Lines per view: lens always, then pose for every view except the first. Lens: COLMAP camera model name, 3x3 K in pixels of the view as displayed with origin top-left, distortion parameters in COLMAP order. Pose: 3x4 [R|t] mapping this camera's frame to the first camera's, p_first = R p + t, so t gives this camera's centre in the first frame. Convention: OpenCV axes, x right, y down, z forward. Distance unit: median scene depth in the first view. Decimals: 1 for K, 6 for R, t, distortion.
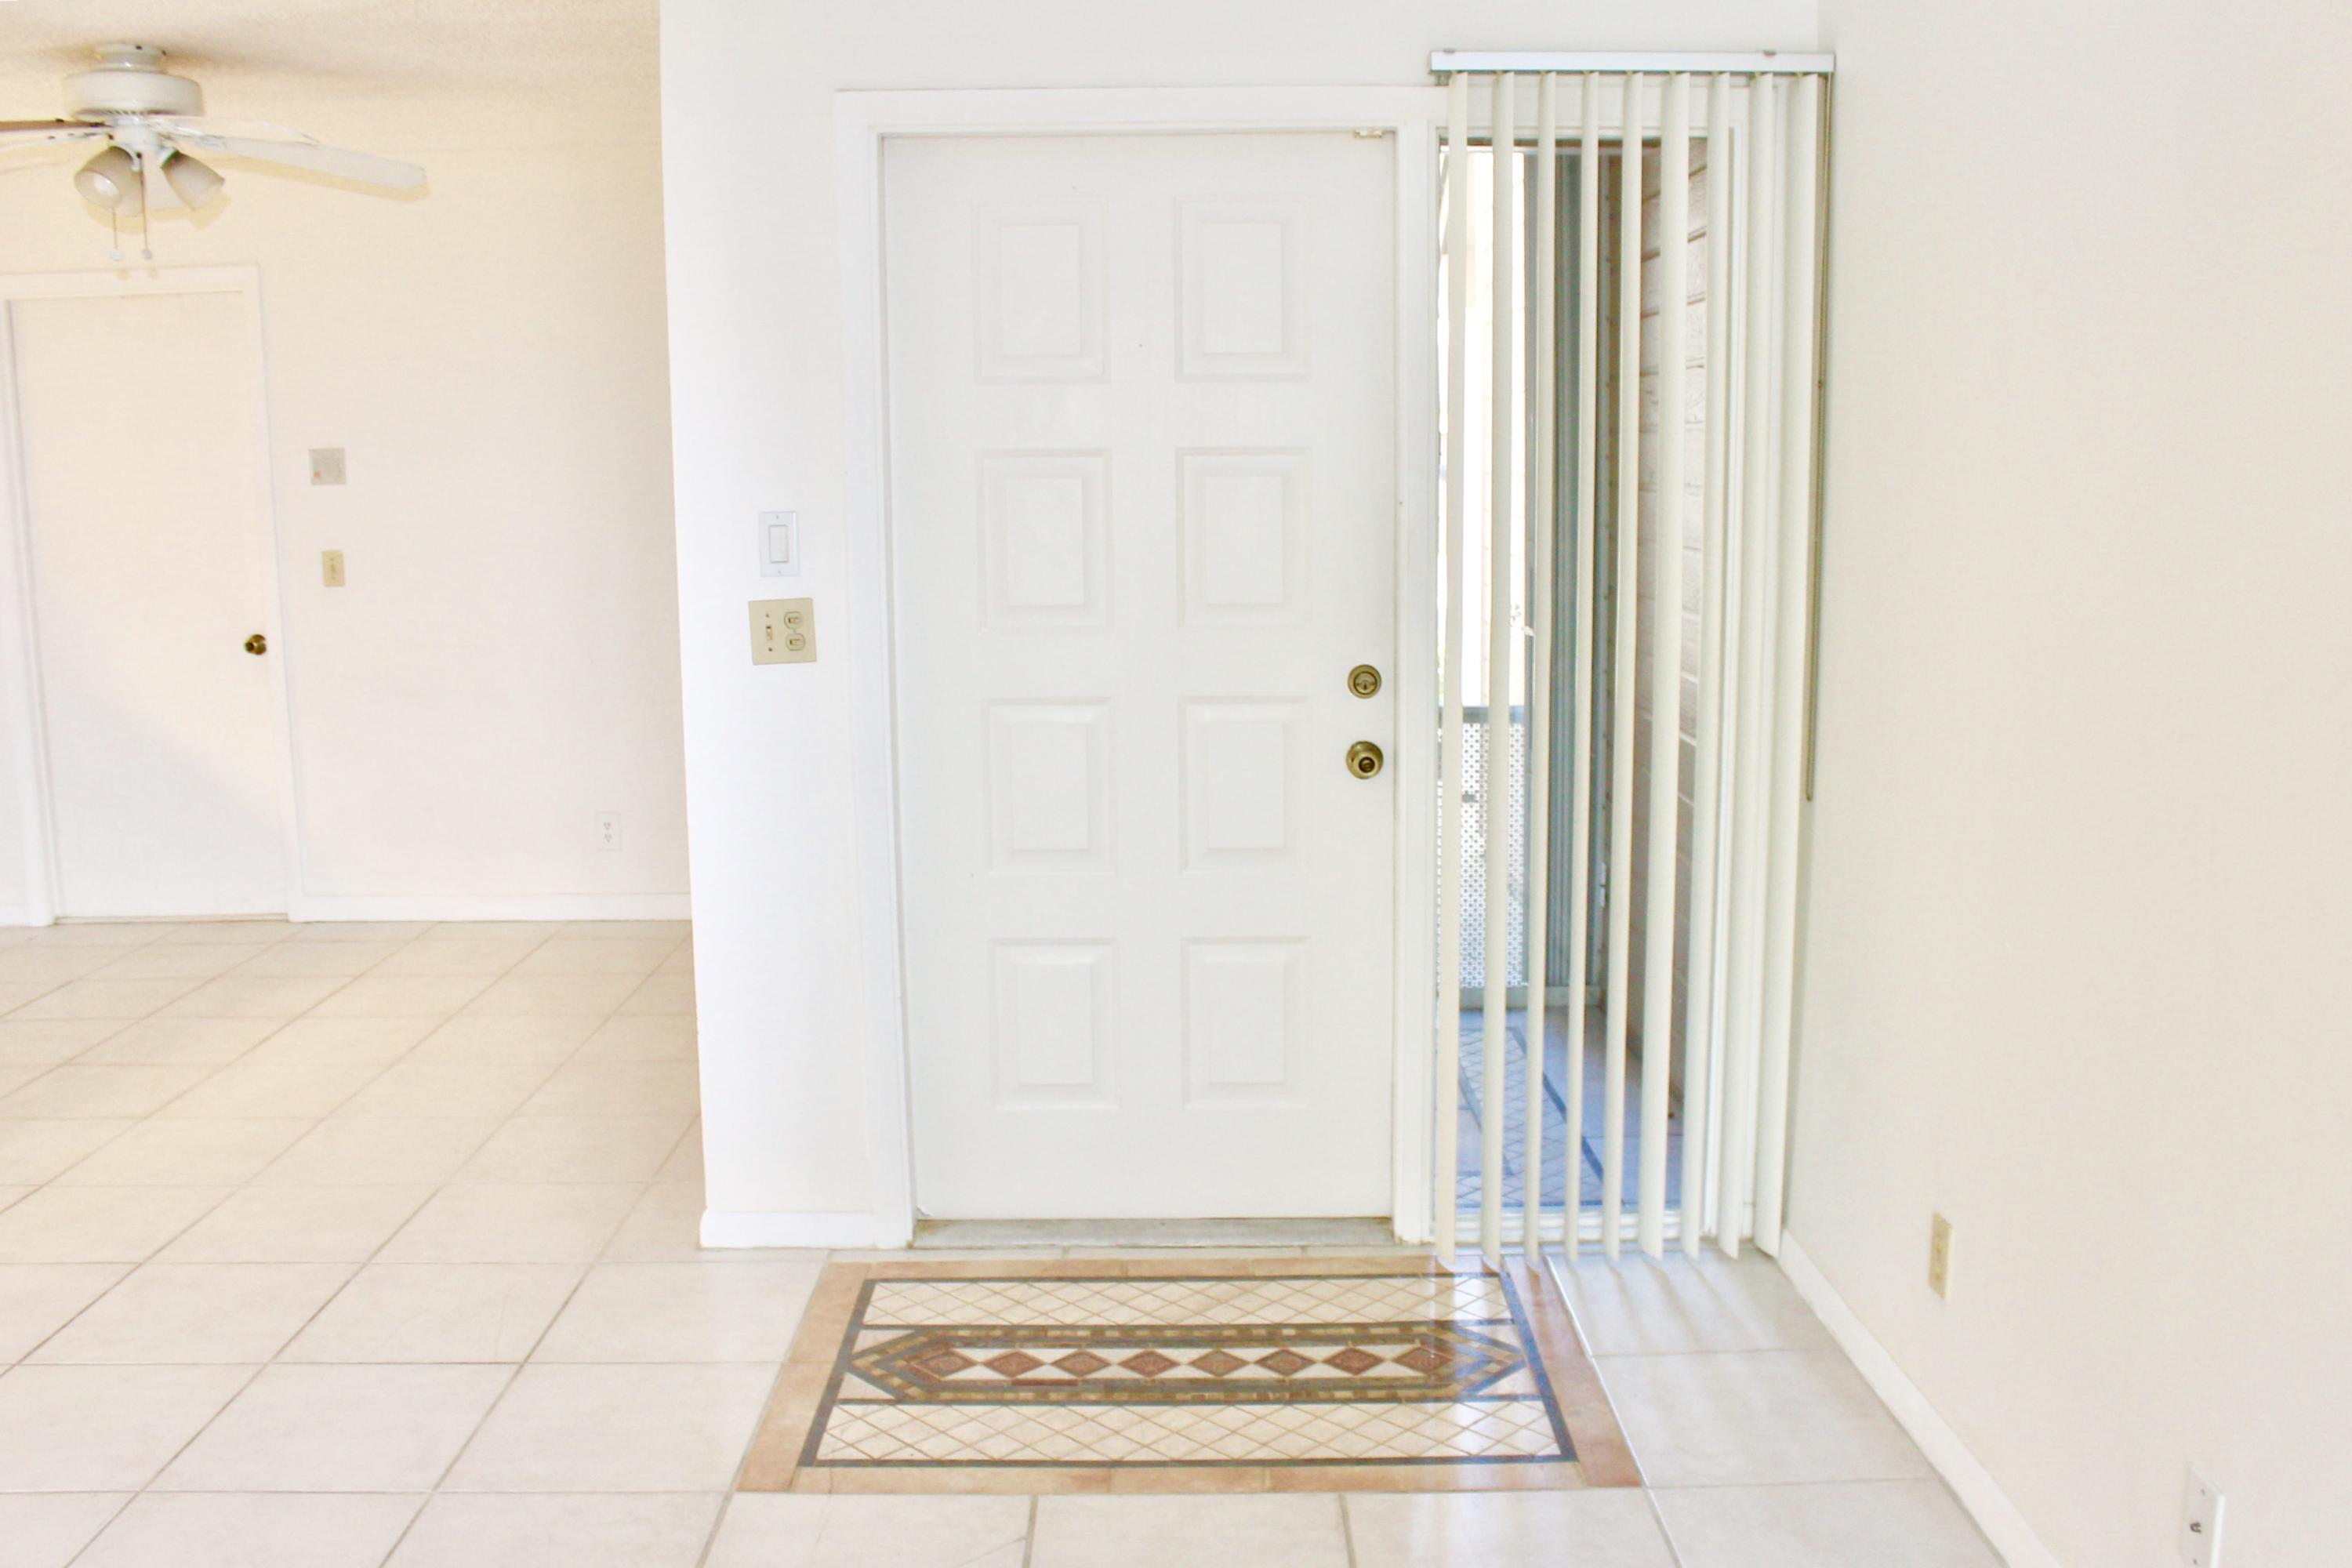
lens RADIAL K [[2042.1, 0, 1184.1], [0, 2042.1, 779.4], [0, 0, 1]] dist [-0.184636, 0.233791]
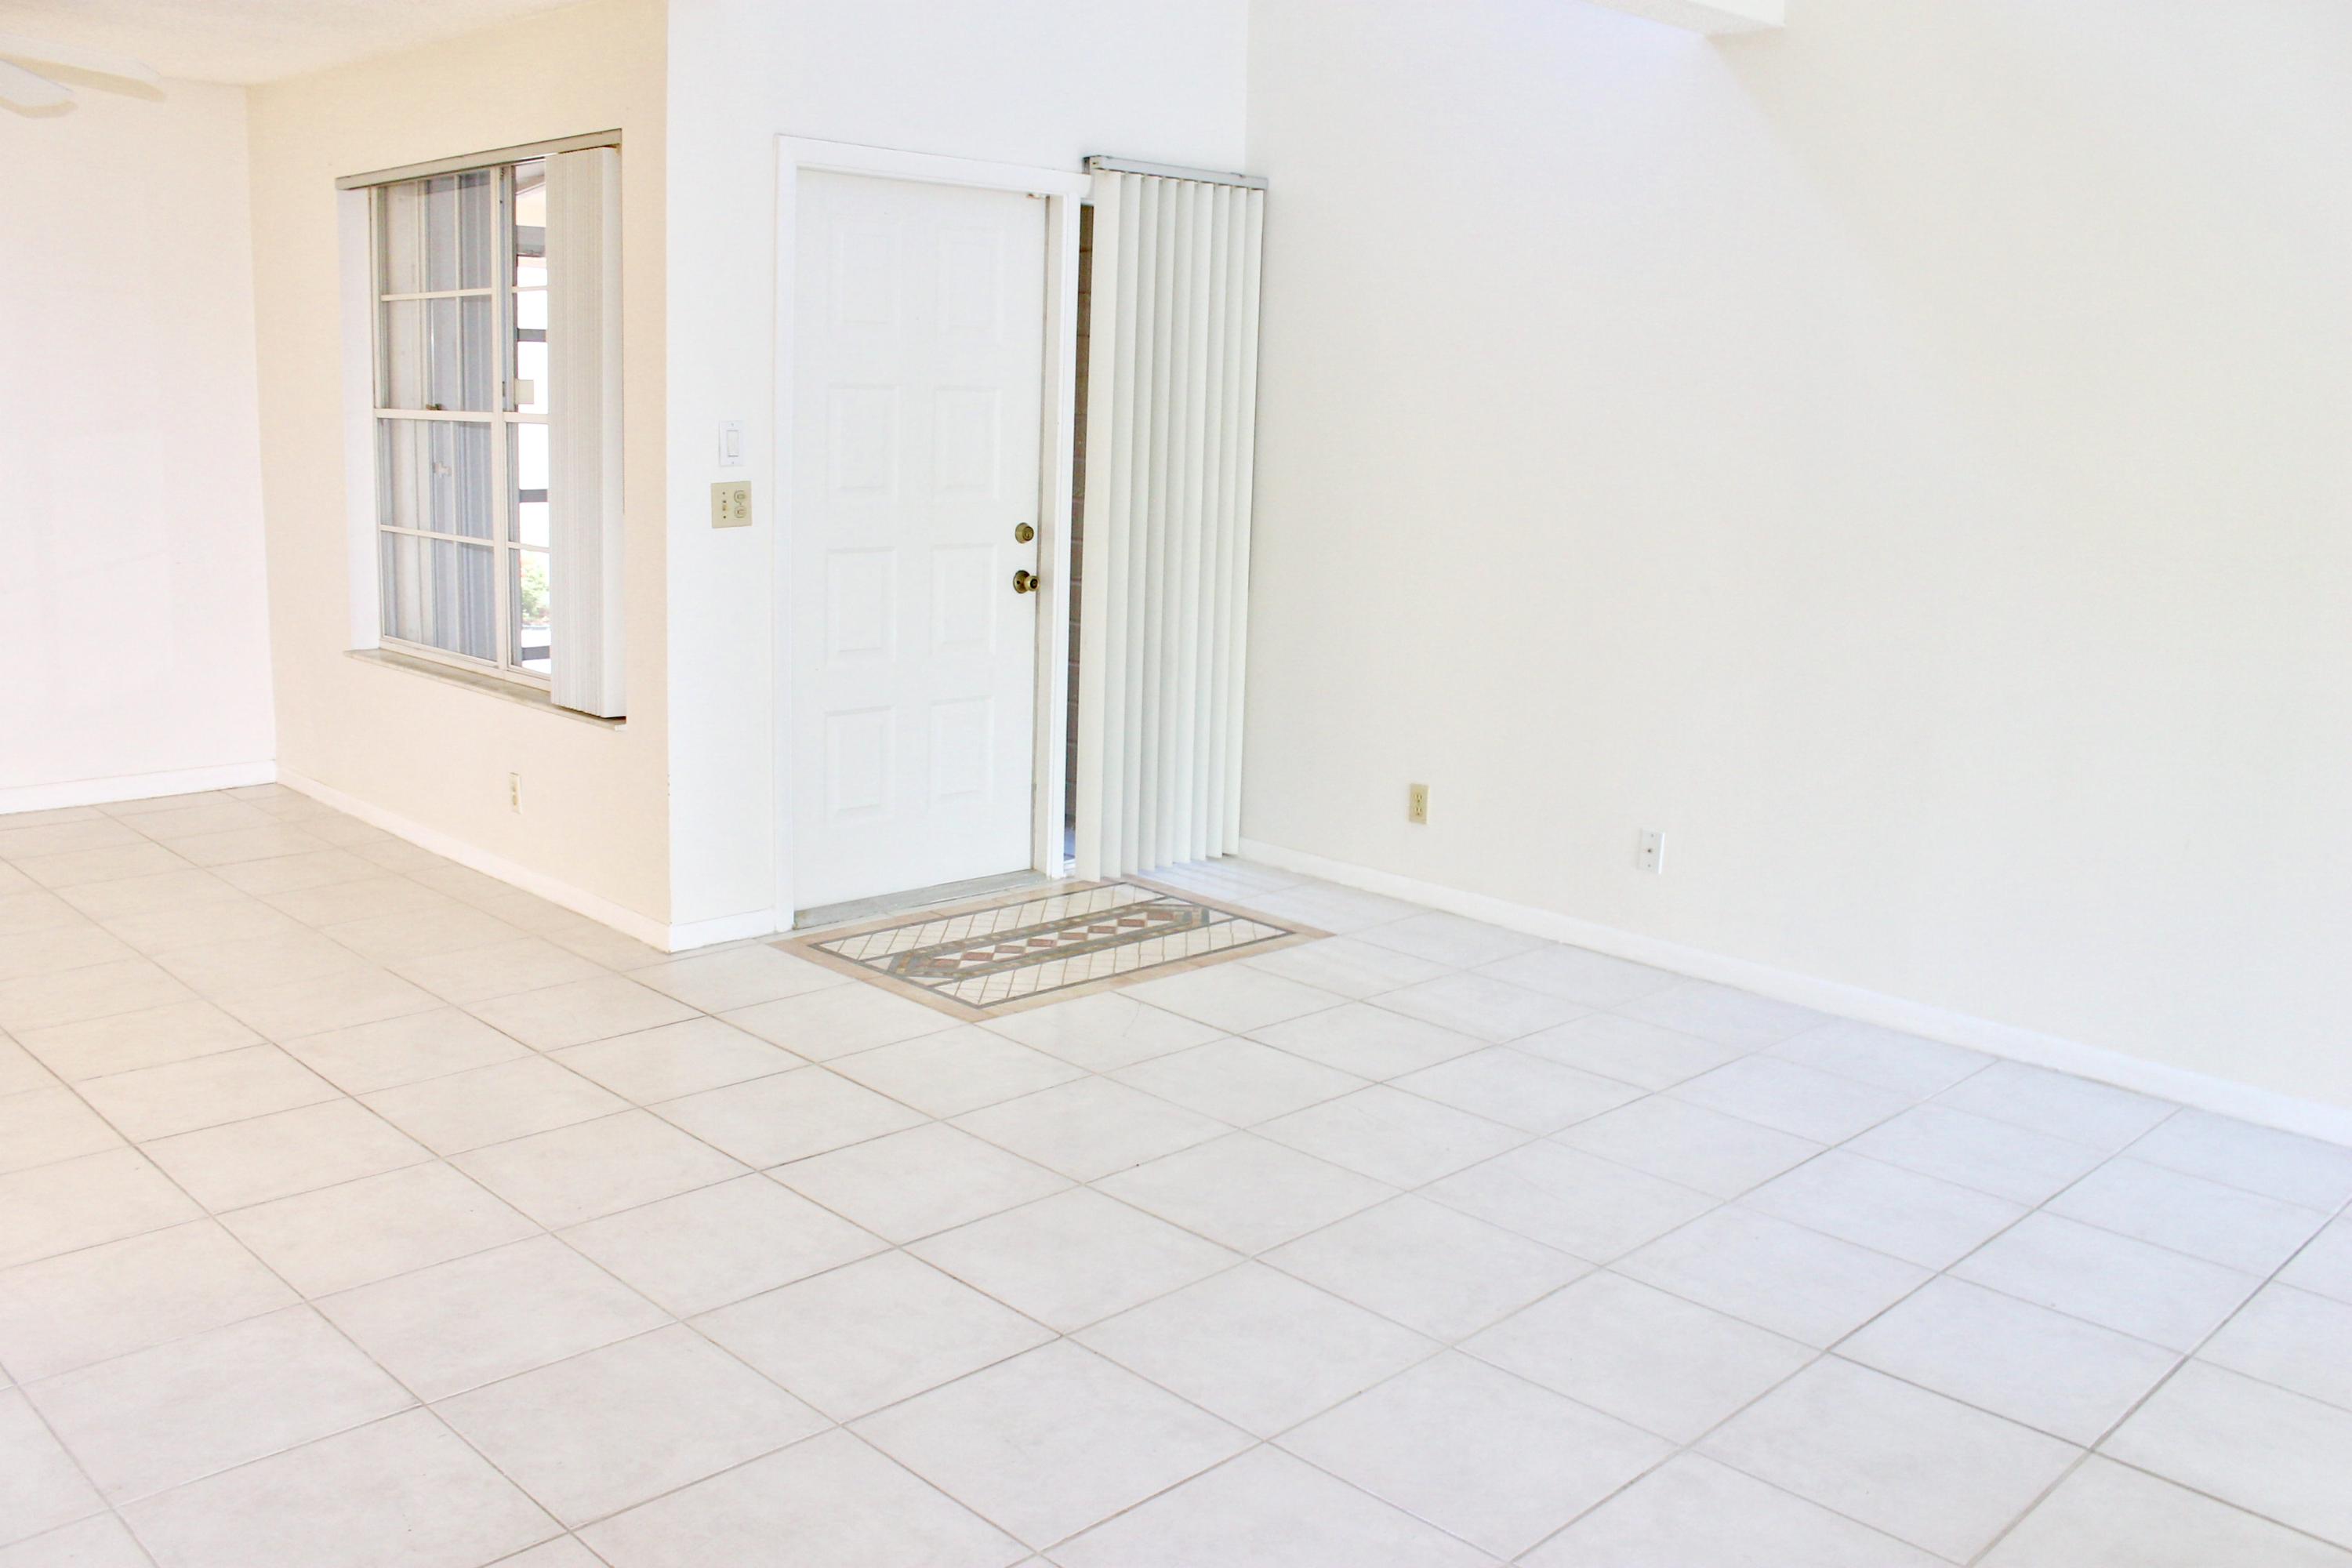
lens RADIAL K [[1992.2, 0, 1194.6], [0, 1992.2, 781.5], [0, 0, 1]] dist [-0.164082, 0.150325]
pose [[0.711523, -0.102287, 0.695178, -1.026555], [0.065410, 0.994694, 0.079409, 0.035415], [-0.699612, -0.011030, 0.714438, -0.249288]]
